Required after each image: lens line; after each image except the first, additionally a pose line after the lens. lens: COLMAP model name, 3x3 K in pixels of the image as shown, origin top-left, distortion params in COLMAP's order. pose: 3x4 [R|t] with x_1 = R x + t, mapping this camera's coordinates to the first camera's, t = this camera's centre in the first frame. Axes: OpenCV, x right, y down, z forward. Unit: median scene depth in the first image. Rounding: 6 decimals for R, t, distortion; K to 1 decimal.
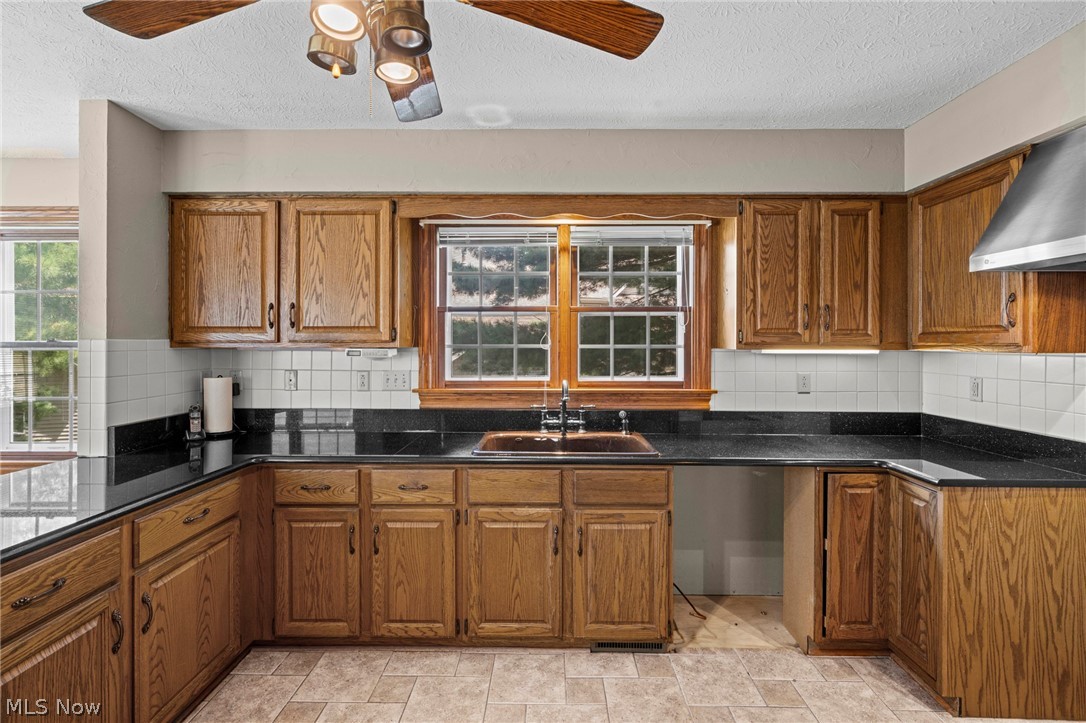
lens RADIAL K [[489.3, 0, 539.3], [0, 489.3, 348.2], [0, 0, 1]] dist [-0.001806, -0.000545]
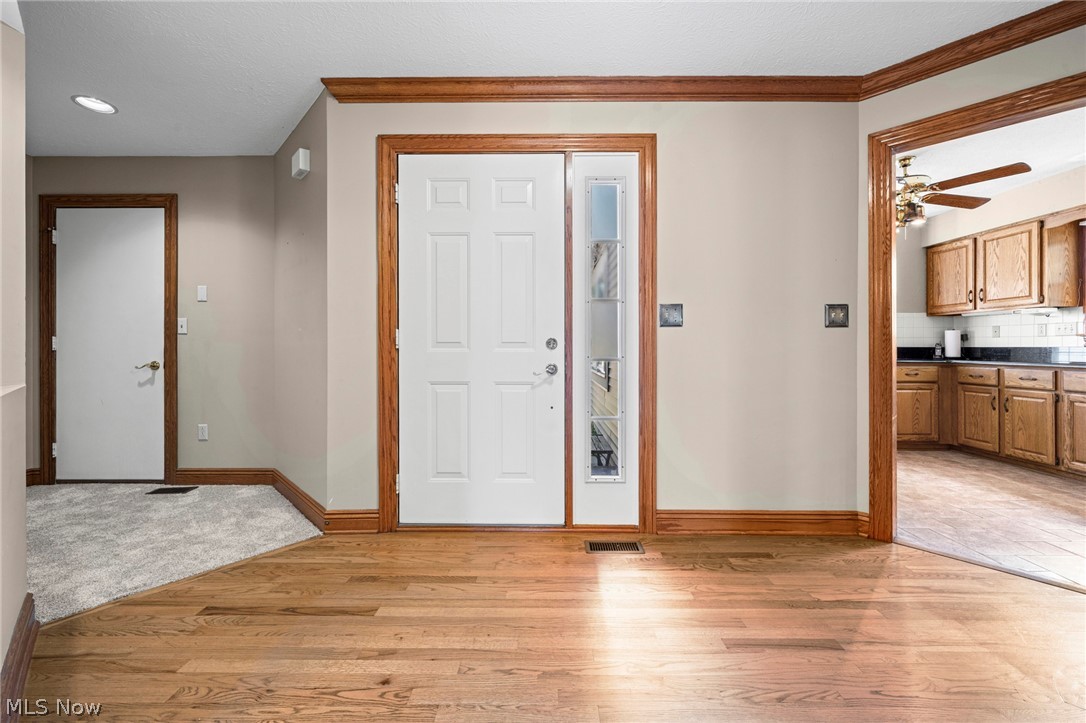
lens RADIAL K [[441.2, 0, 540.7], [0, 441.2, 348.5], [0, 0, 1]] dist [-0.003266, 0.000313]
pose [[0.009071, -0.002709, -0.999955, 1.225937], [-0.003478, 0.999990, -0.002741, 0.156247], [0.999953, 0.003503, 0.009061, -0.765466]]
